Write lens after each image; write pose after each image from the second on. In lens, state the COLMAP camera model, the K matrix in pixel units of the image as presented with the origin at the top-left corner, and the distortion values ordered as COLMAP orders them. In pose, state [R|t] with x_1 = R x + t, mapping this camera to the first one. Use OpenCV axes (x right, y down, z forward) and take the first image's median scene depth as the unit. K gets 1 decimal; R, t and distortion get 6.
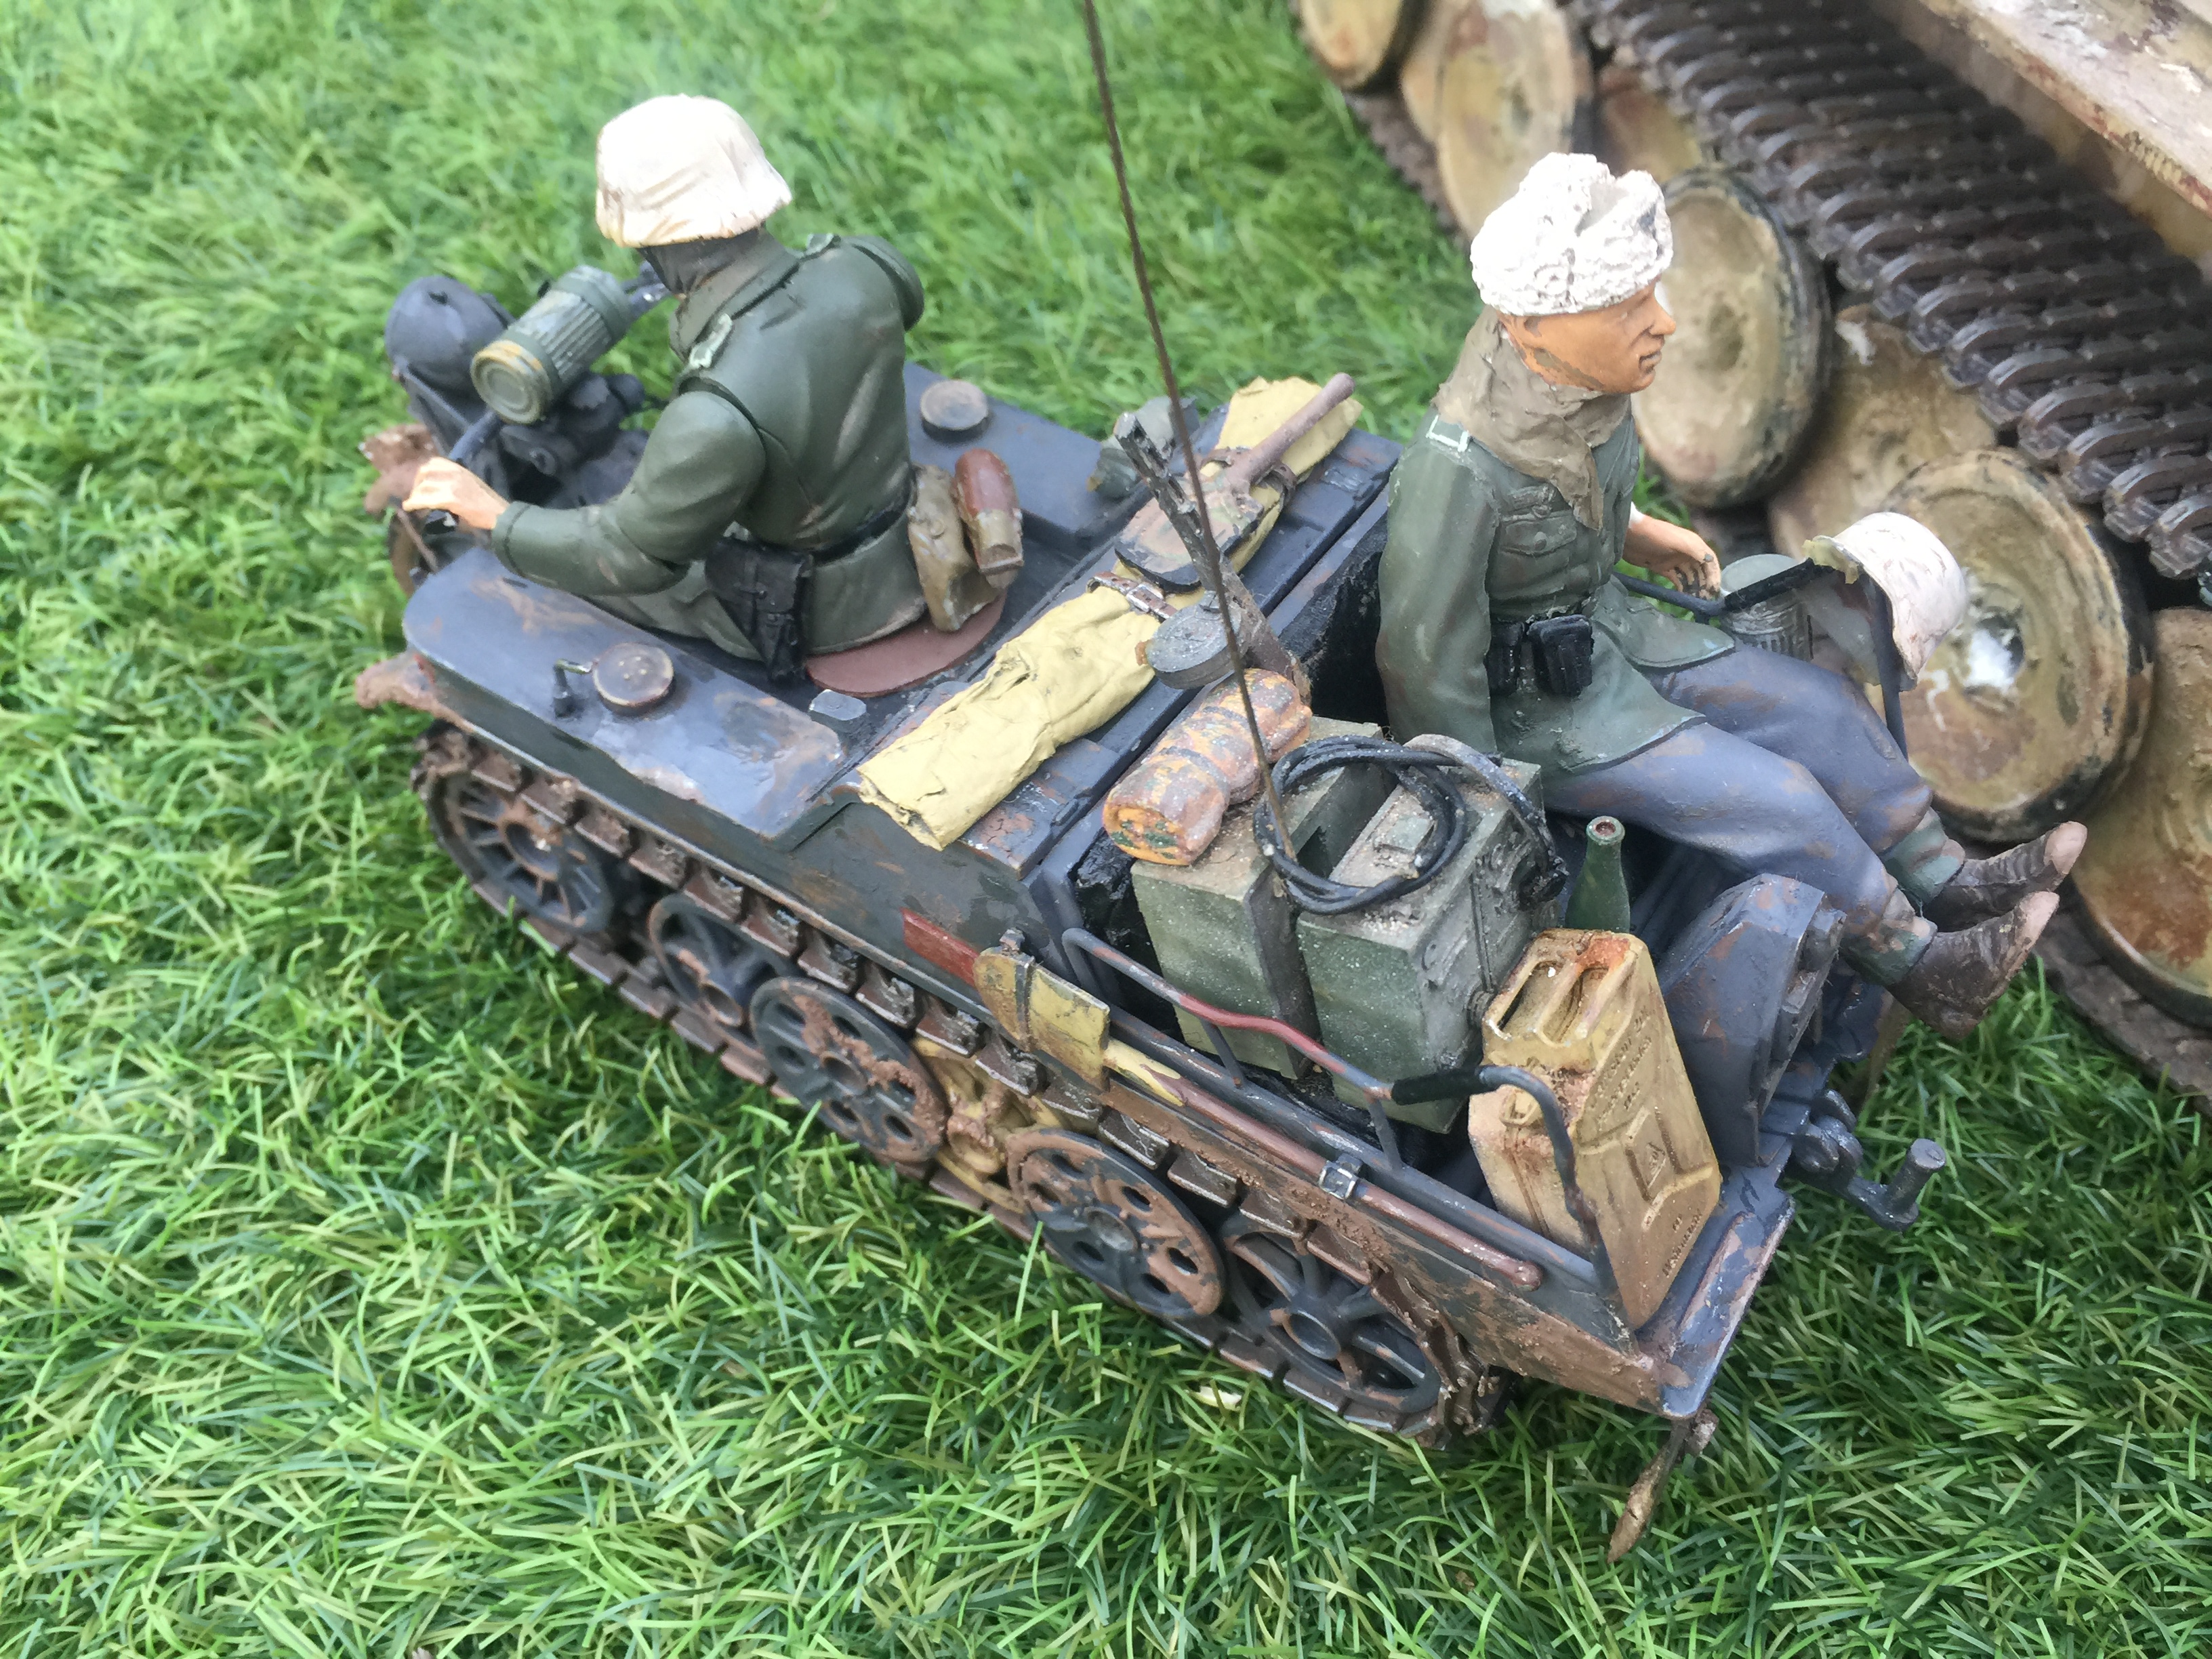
lens RADIAL K [[1921.0, 0, 1126.8], [0, 1921.0, 848.5], [0, 0, 1]] dist [0.061530, -0.104314]
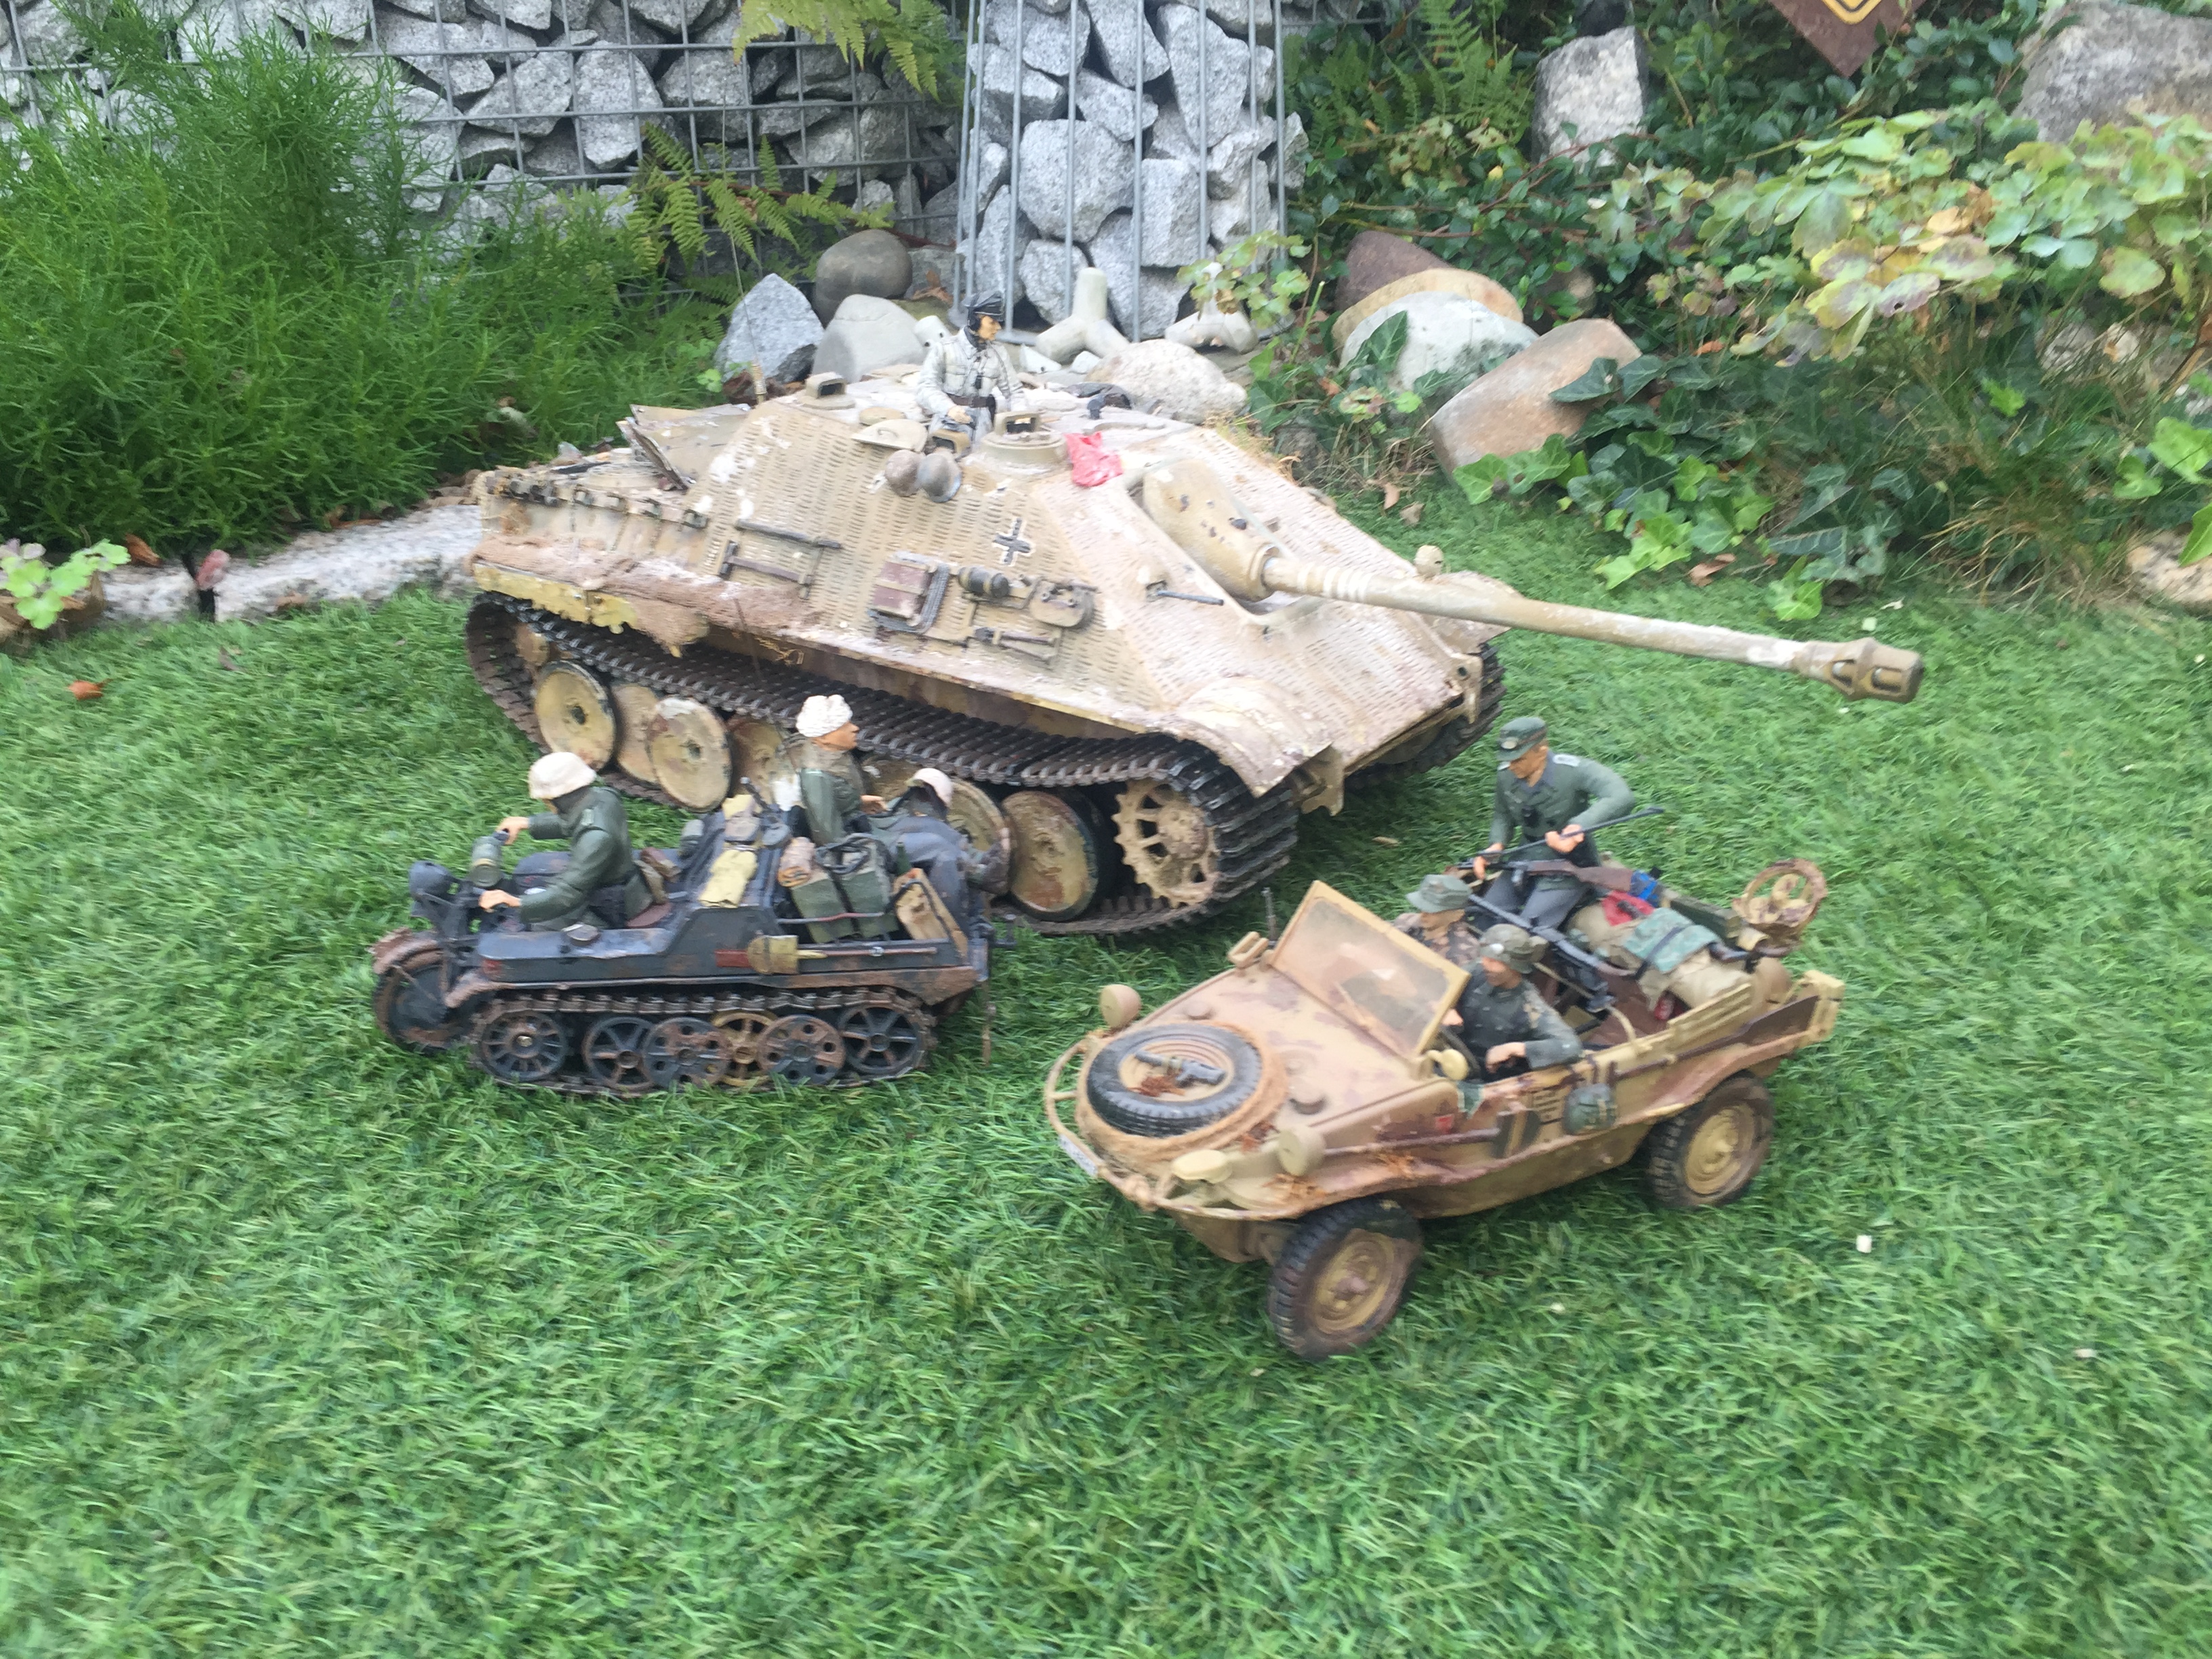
lens RADIAL K [[1921.0, 0, 1102.2], [0, 1921.0, 837.4], [0, 0, 1]] dist [0.061530, -0.104314]
pose [[0.799474, -0.270551, 0.536324, -1.060887], [0.455711, 0.854862, -0.248070, 0.802418], [-0.391367, 0.442735, 0.806733, -1.605901]]
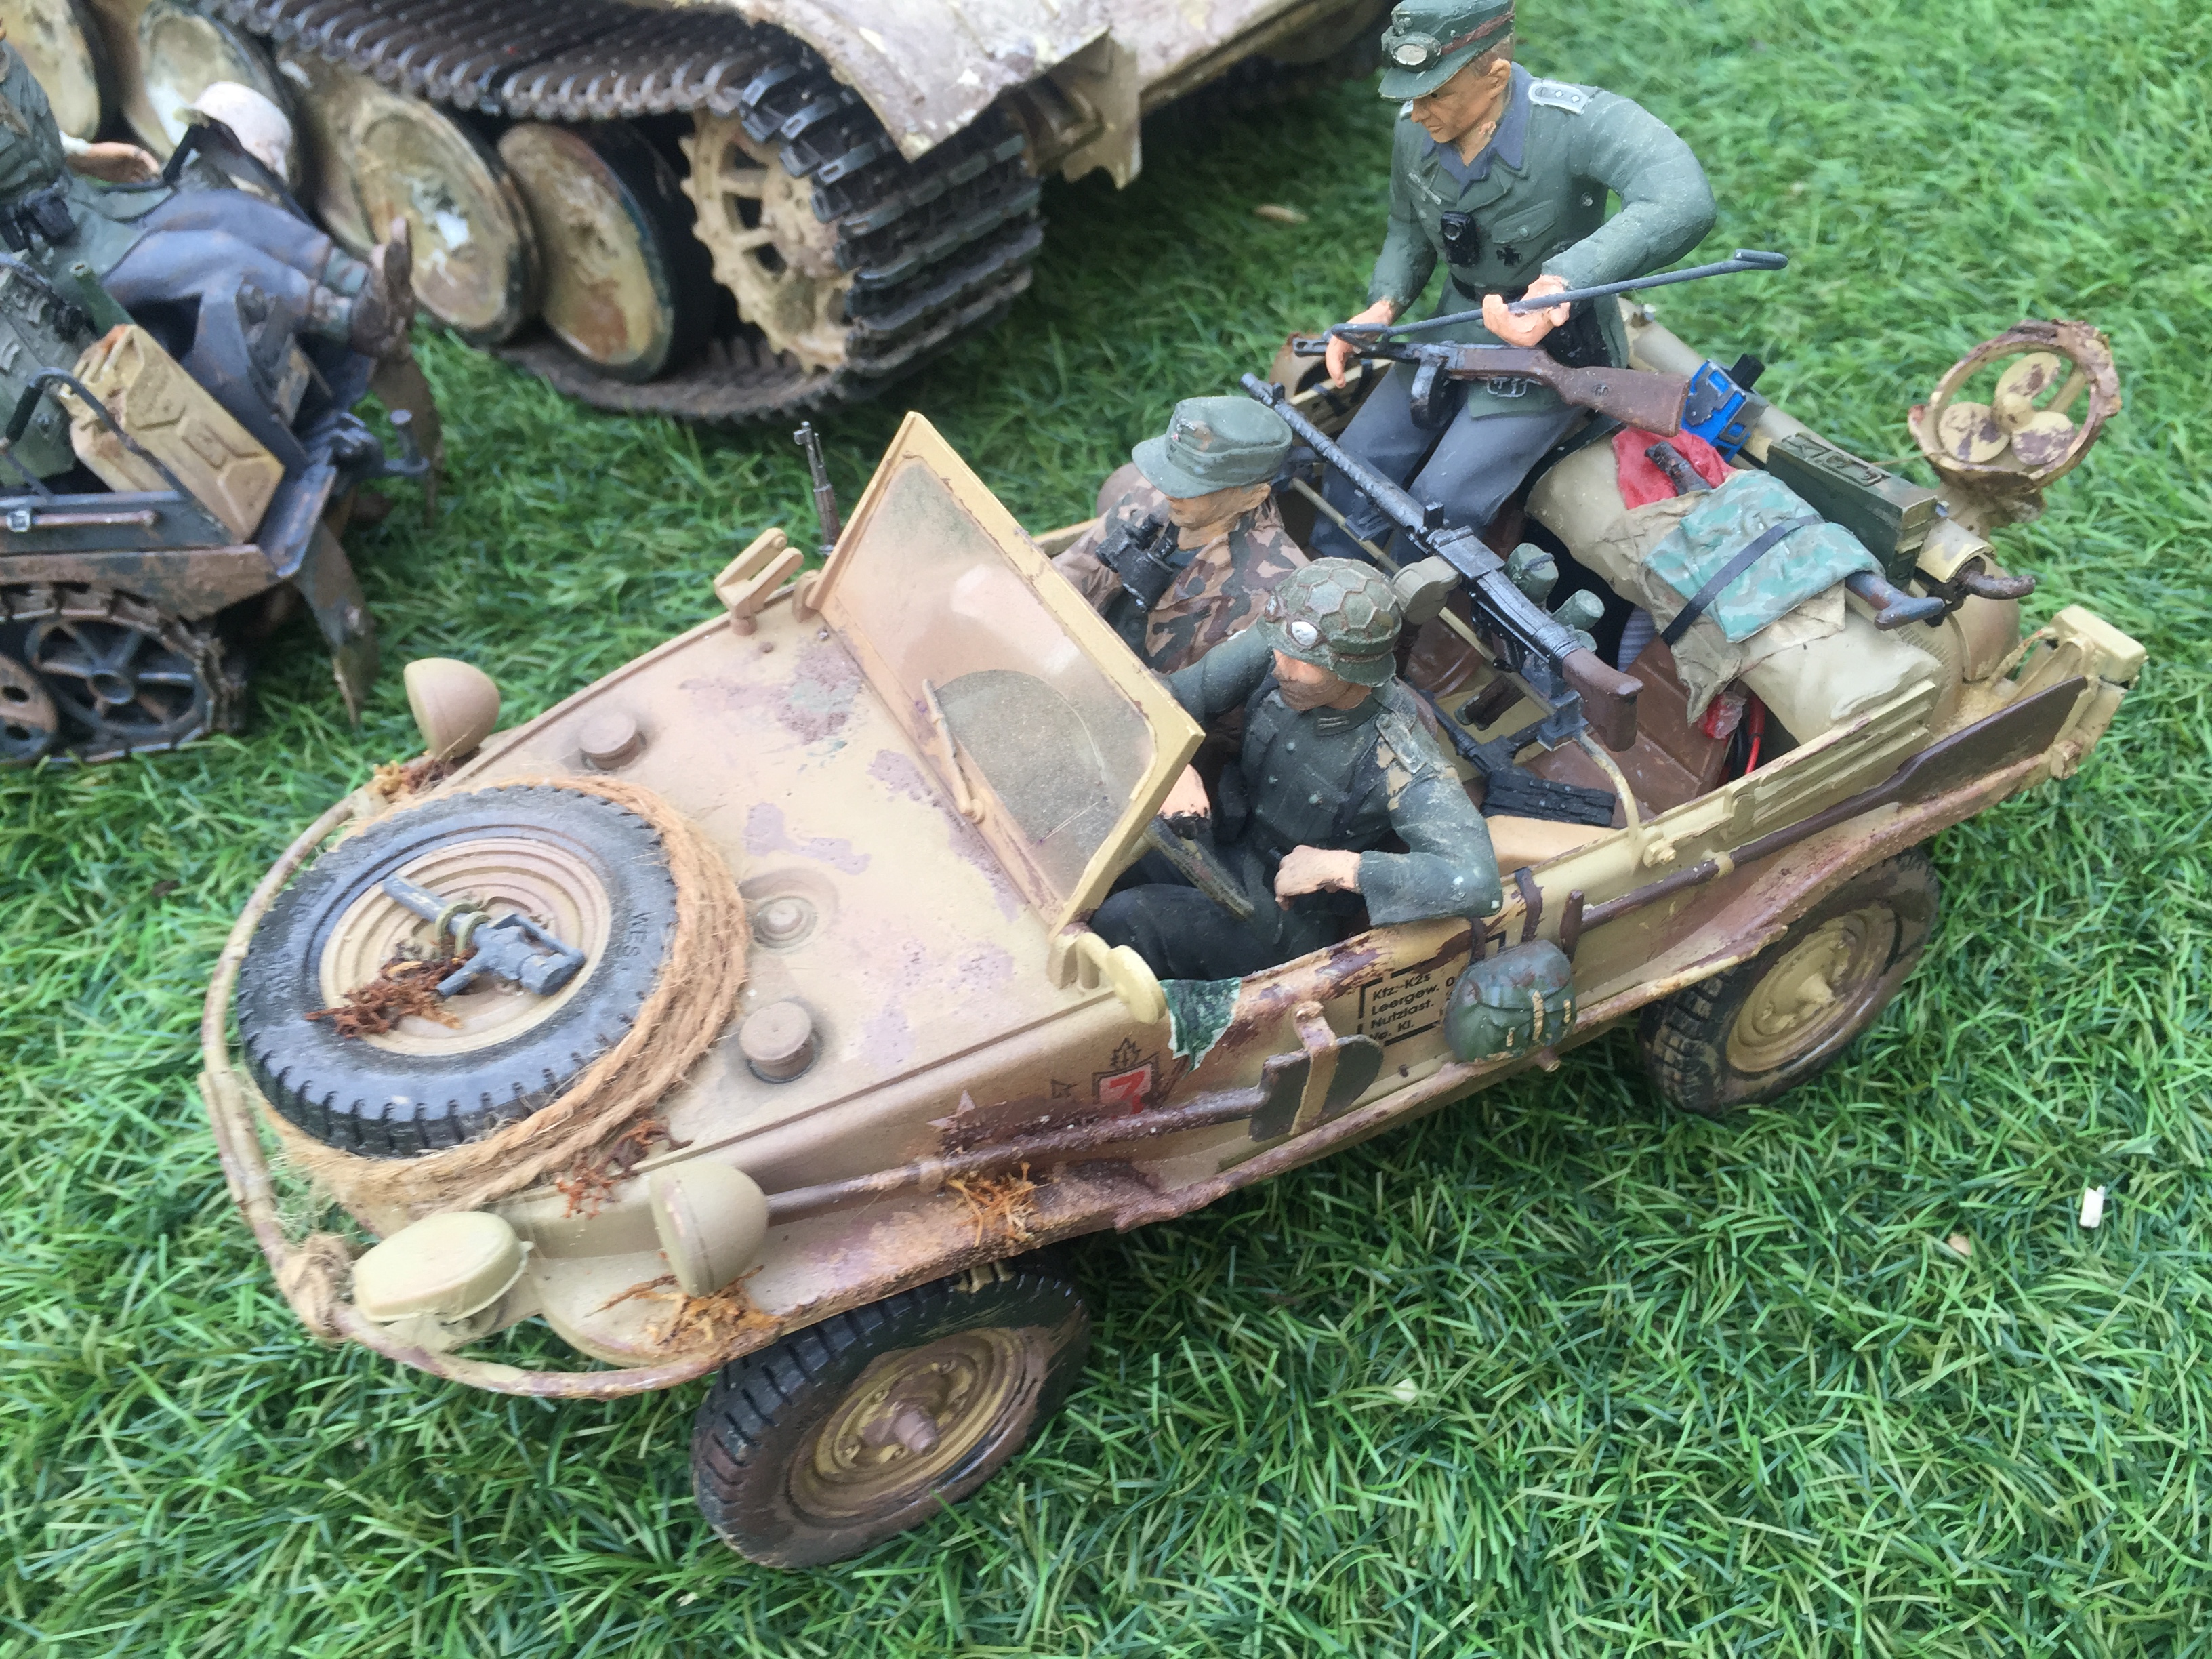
lens RADIAL K [[1921.0, 0, 1114.8], [0, 1921.0, 817.4], [0, 0, 1]] dist [0.061530, -0.104314]
pose [[0.818329, -0.423851, 0.388185, 0.093957], [0.440001, 0.896528, 0.051338, 0.544531], [-0.369779, 0.128790, 0.920150, -0.625429]]
